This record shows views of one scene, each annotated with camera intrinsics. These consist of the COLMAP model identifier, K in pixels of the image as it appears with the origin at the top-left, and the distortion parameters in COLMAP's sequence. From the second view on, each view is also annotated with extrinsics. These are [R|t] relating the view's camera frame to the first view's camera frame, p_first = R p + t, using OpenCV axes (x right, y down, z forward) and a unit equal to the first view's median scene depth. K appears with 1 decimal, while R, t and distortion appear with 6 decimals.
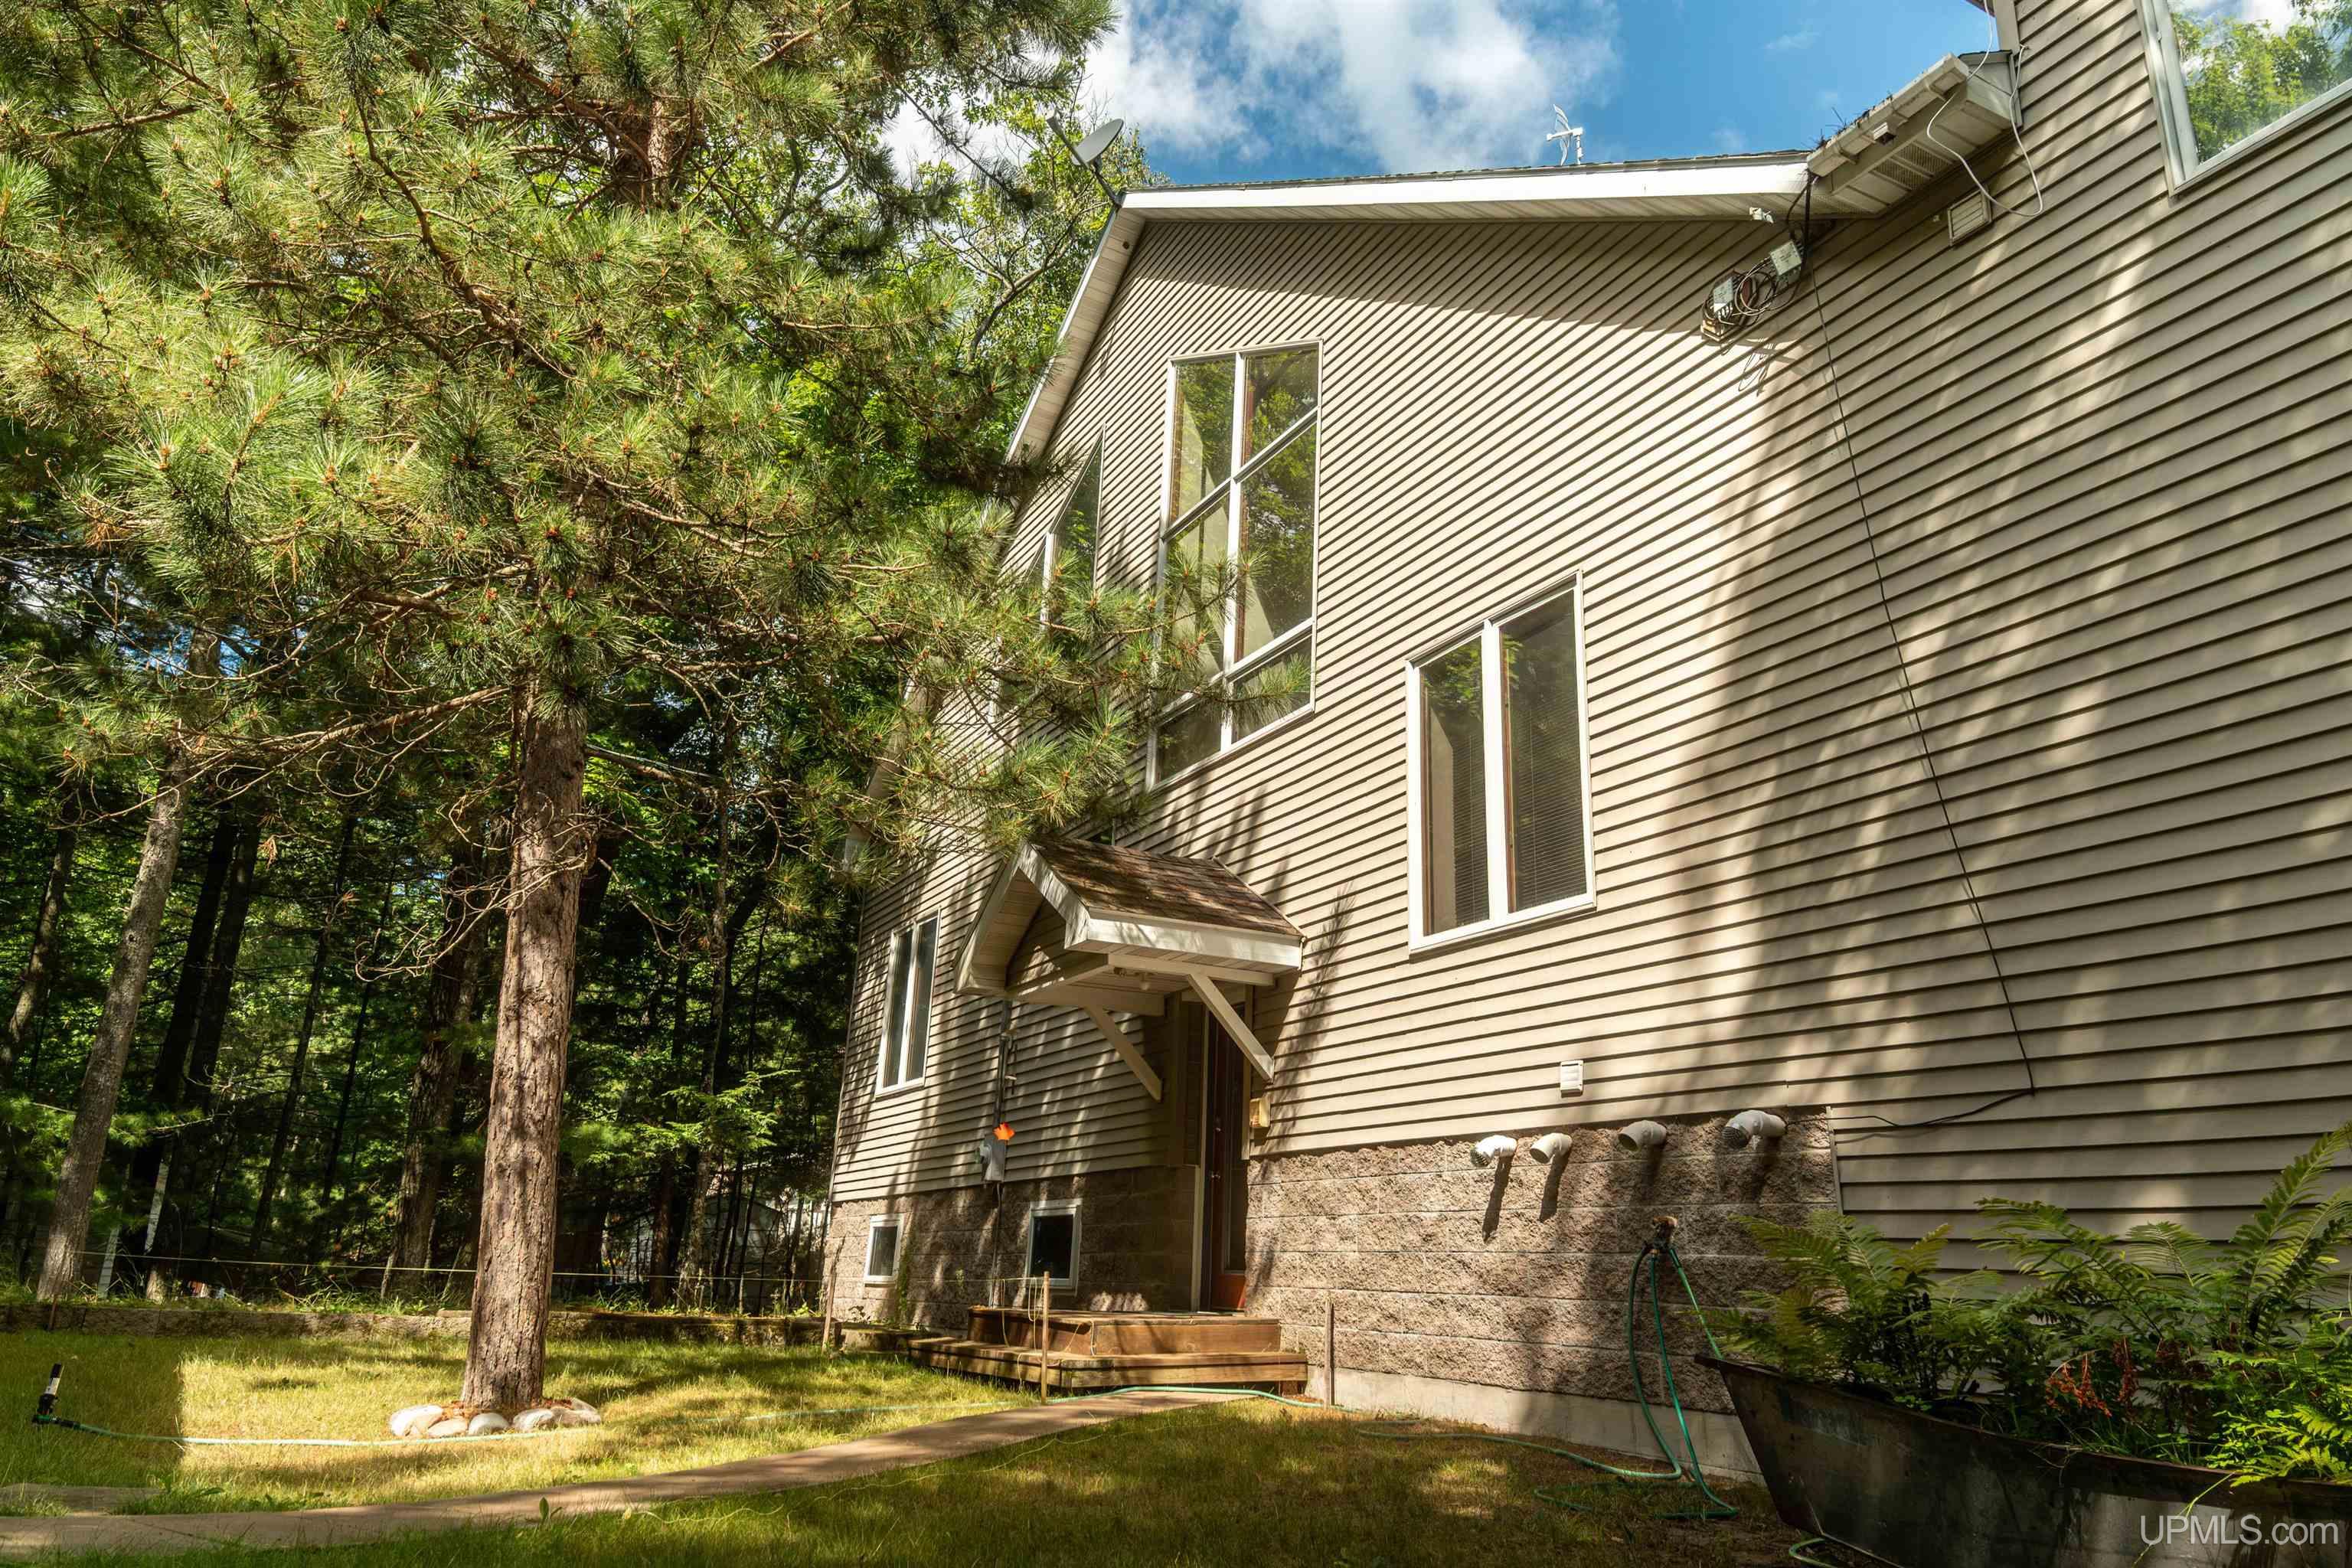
lens RADIAL K [[1474.3, 0, 1171.1], [0, 1474.3, 791.9], [0, 0, 1]] dist [0.160516, -0.140002]
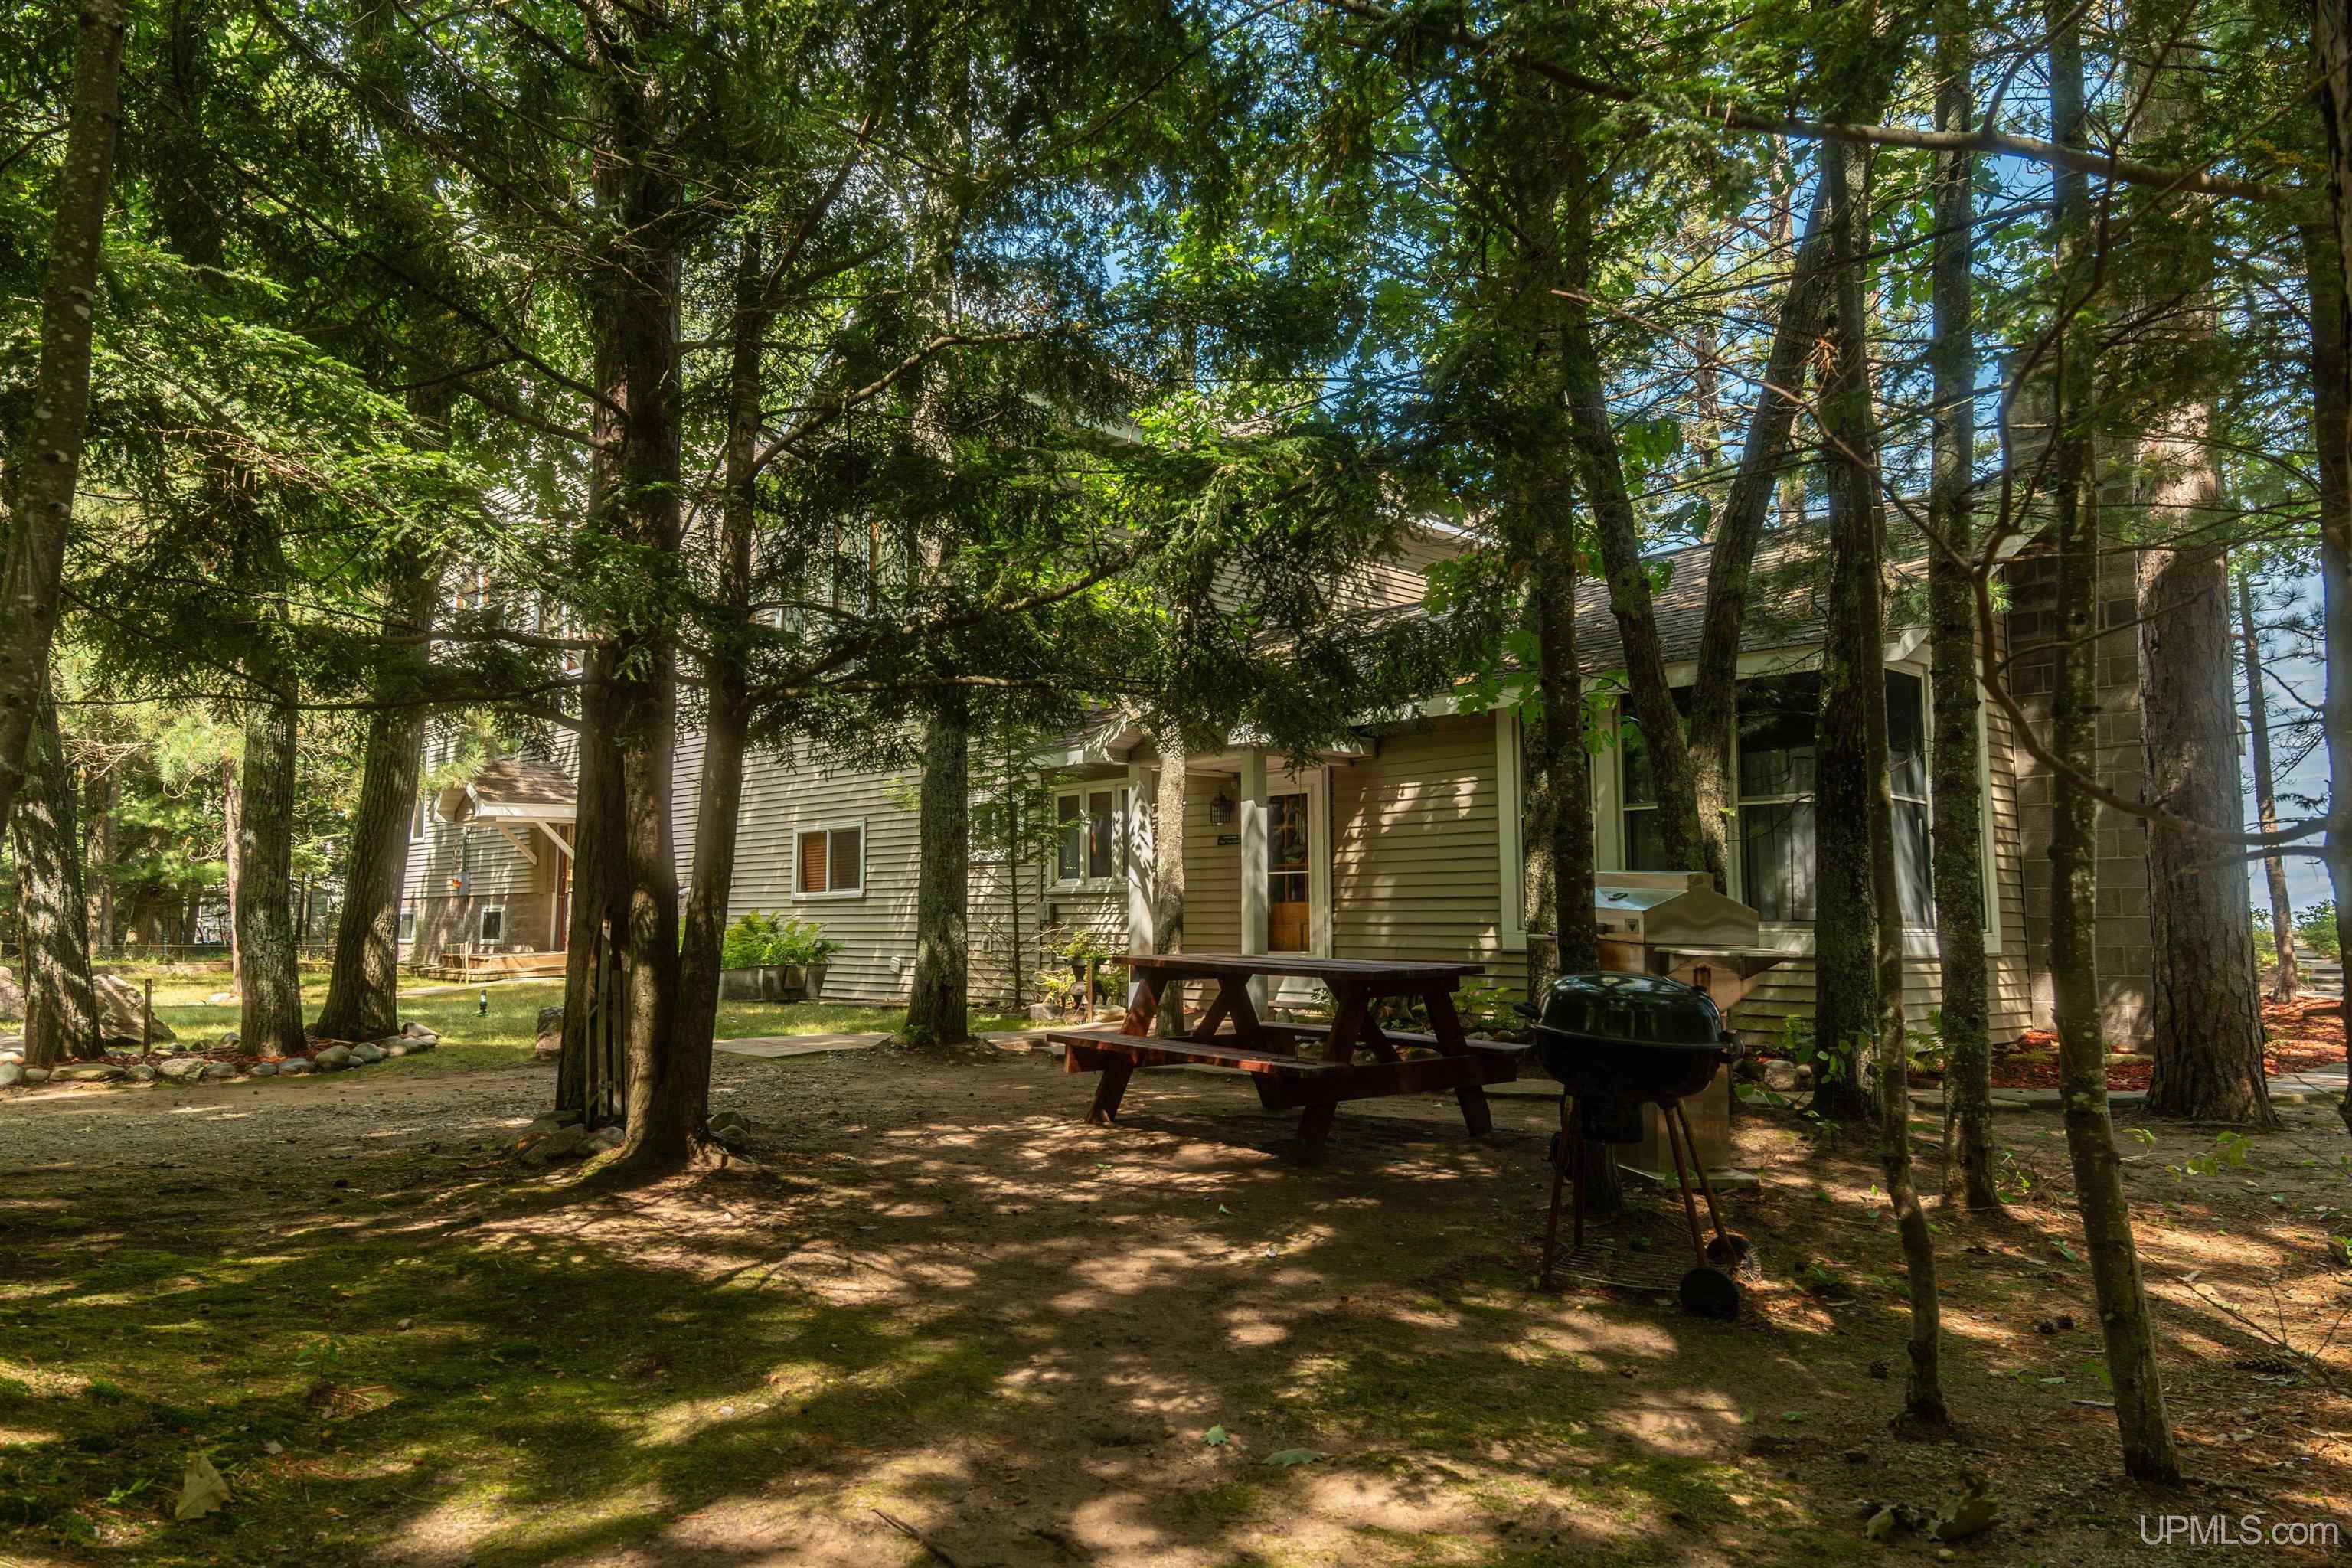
lens RADIAL K [[1474.3, 0, 1171.1], [0, 1474.3, 791.9], [0, 0, 1]] dist [0.160516, -0.140002]
pose [[0.964000, -0.019303, 0.265202, 0.346869], [-0.046090, 0.970135, 0.238148, -0.546785], [-0.261879, -0.241798, 0.934320, -1.525498]]
